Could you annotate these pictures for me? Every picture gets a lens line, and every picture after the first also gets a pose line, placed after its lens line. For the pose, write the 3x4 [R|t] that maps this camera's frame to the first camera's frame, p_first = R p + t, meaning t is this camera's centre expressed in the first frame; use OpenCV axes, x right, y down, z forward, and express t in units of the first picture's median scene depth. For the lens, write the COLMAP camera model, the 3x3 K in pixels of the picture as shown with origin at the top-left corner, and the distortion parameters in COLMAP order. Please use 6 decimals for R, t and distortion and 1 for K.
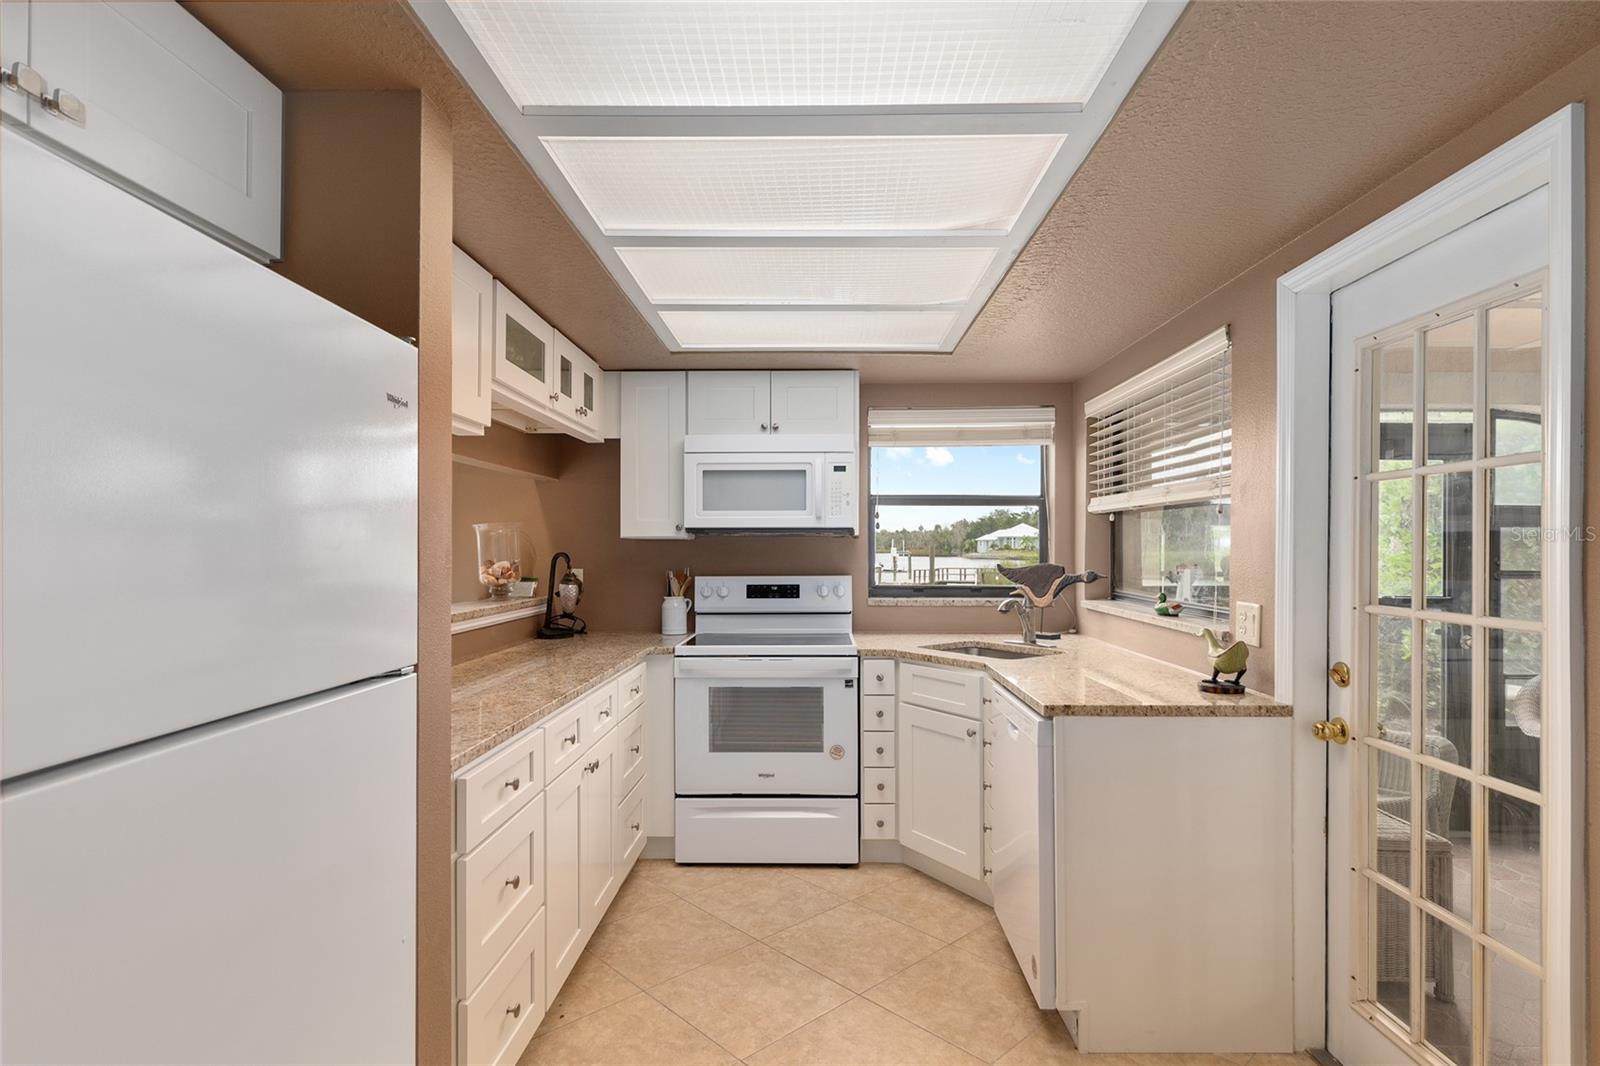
lens RADIAL K [[848.9, 0, 798.7], [0, 848.9, 554.5], [0, 0, 1]] dist [0.000872, -0.000154]
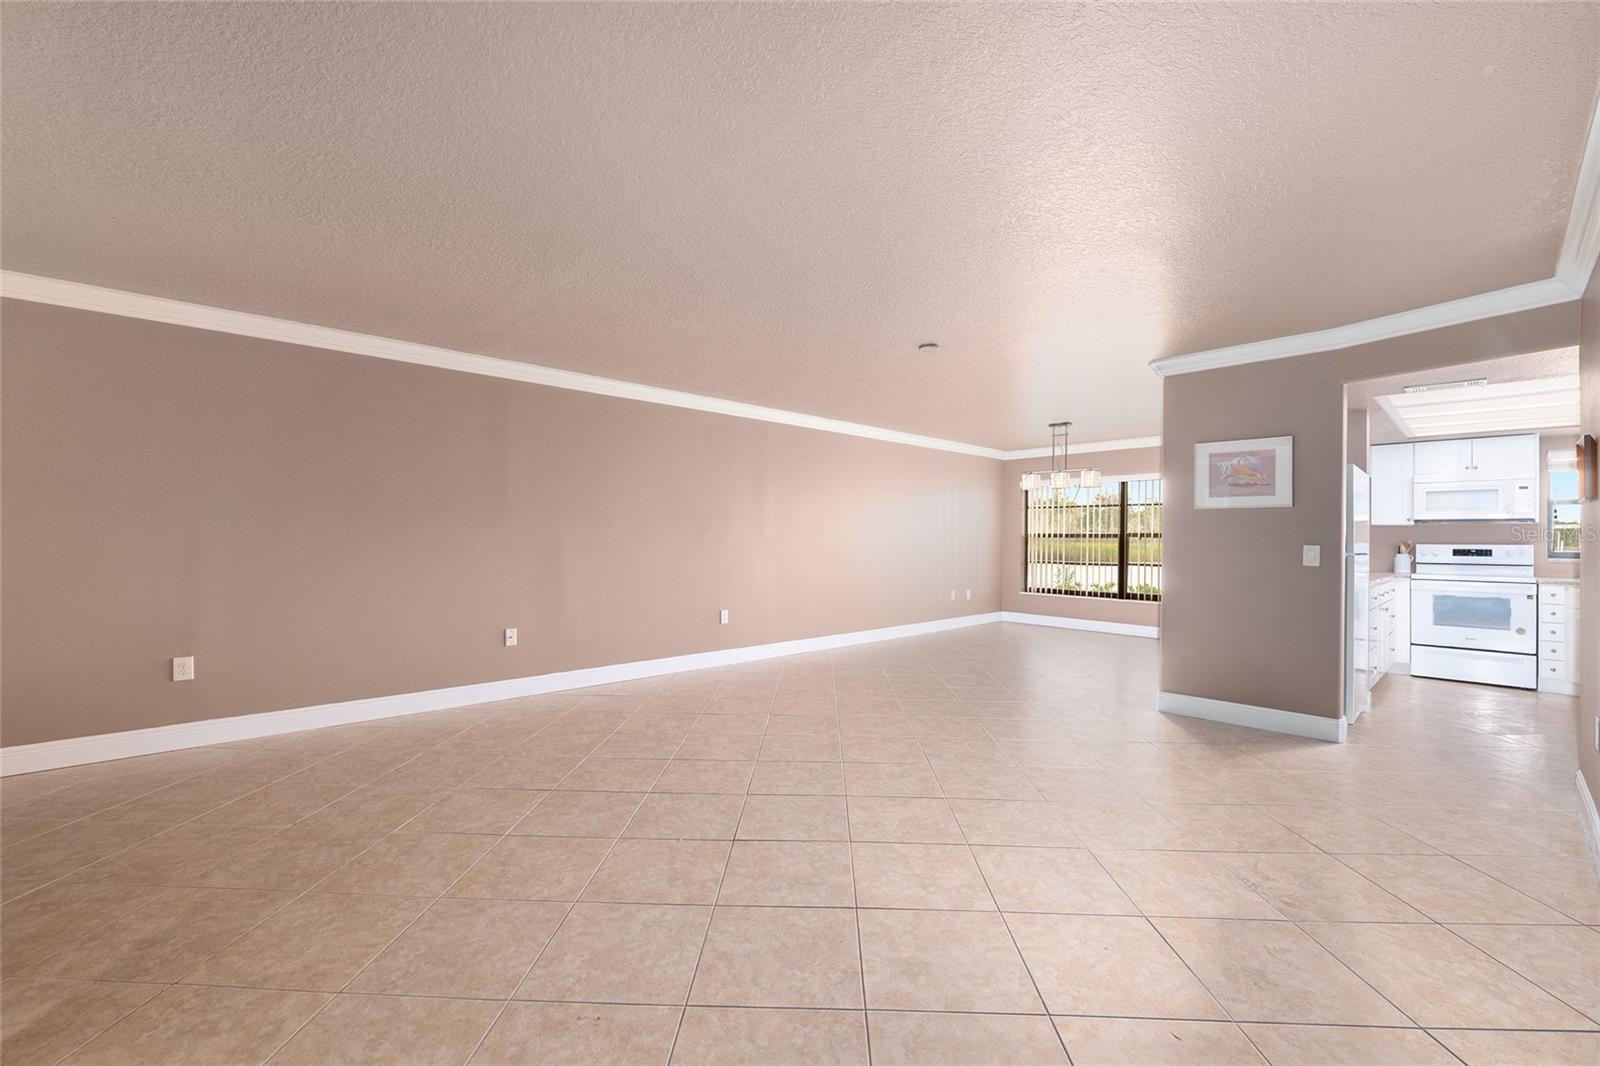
lens RADIAL K [[659.1, 0, 797.9], [0, 659.1, 536.2], [0, 0, 1]] dist [-0.009764, 0.000077]
pose [[0.699396, 0.001648, -0.714733, -0.042622], [-0.011941, 0.999885, -0.009380, 0.039075], [0.714635, 0.015095, 0.699335, -1.103499]]
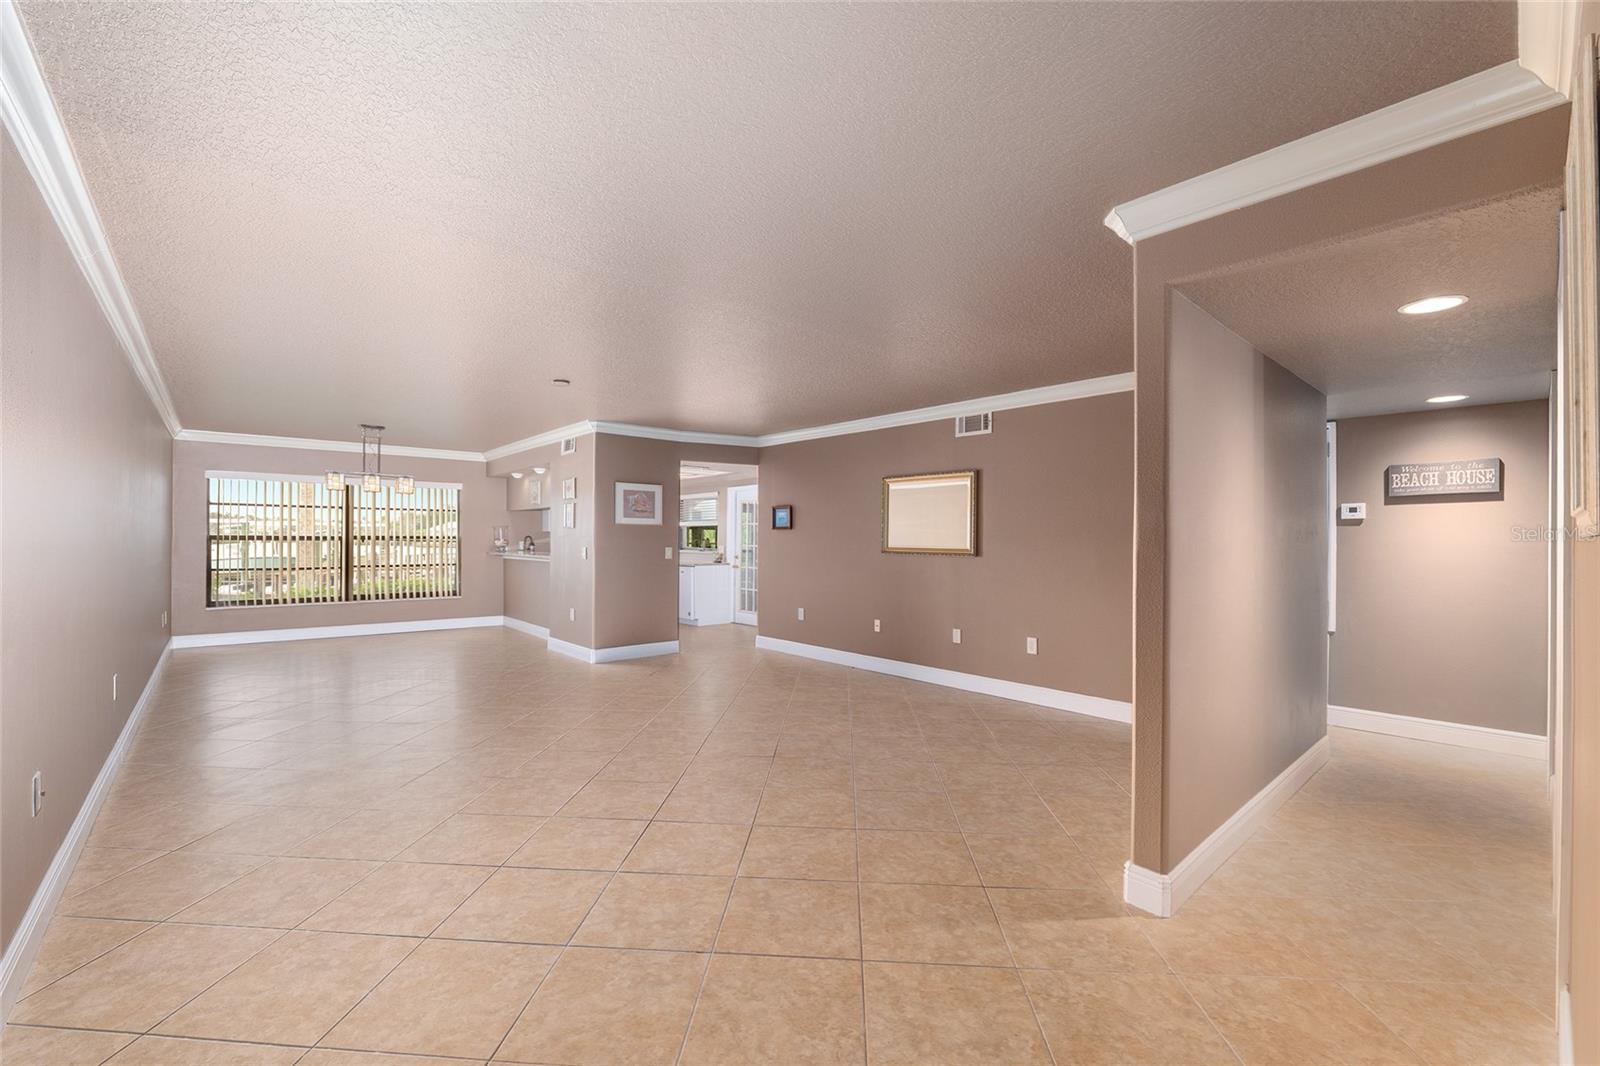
lens RADIAL K [[659.1, 0, 797.9], [0, 659.1, 536.2], [0, 0, 1]] dist [-0.009764, 0.000077]
pose [[0.738261, 0.006006, 0.674488, -1.150671], [0.001516, 0.999943, -0.010563, 0.023768], [-0.674513, 0.008821, 0.738210, -1.414856]]
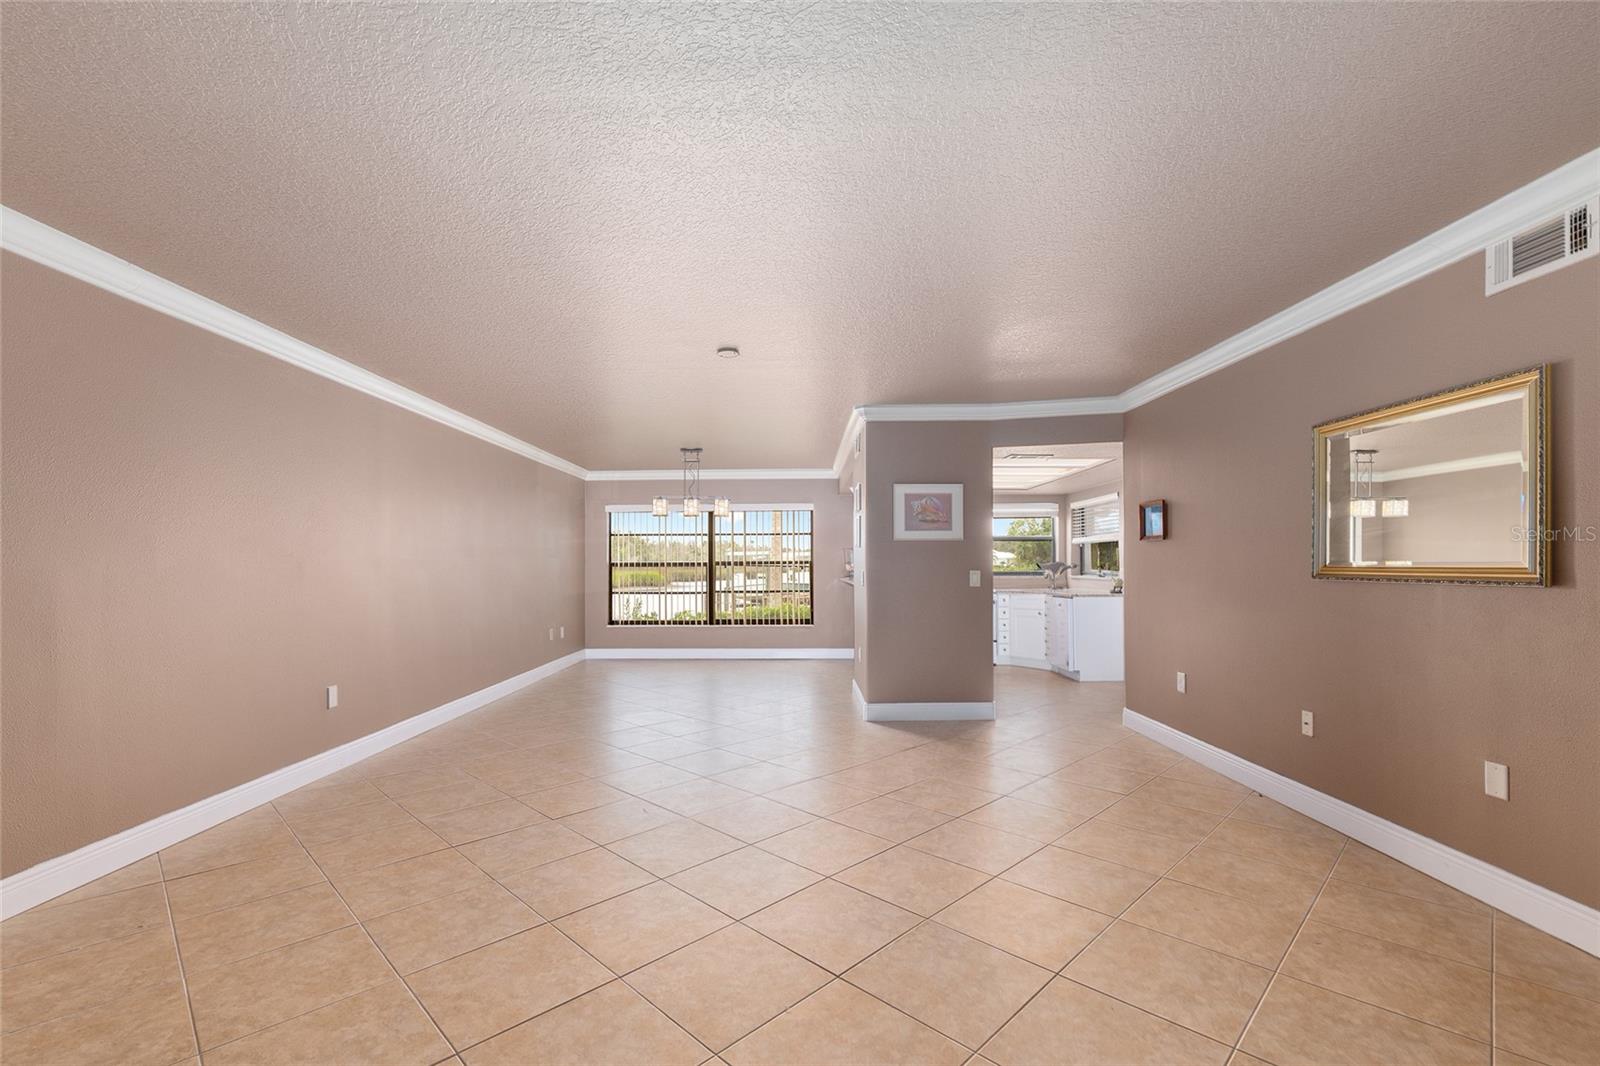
lens RADIAL K [[701.4, 0, 797.1], [0, 701.4, 565.7], [0, 0, 1]] dist [0.001975, 0.000041]
pose [[0.999665, -0.007924, 0.024658, -0.583048], [0.008146, 0.999927, -0.008904, 0.034724], [-0.024586, 0.009102, 0.999656, -1.209377]]
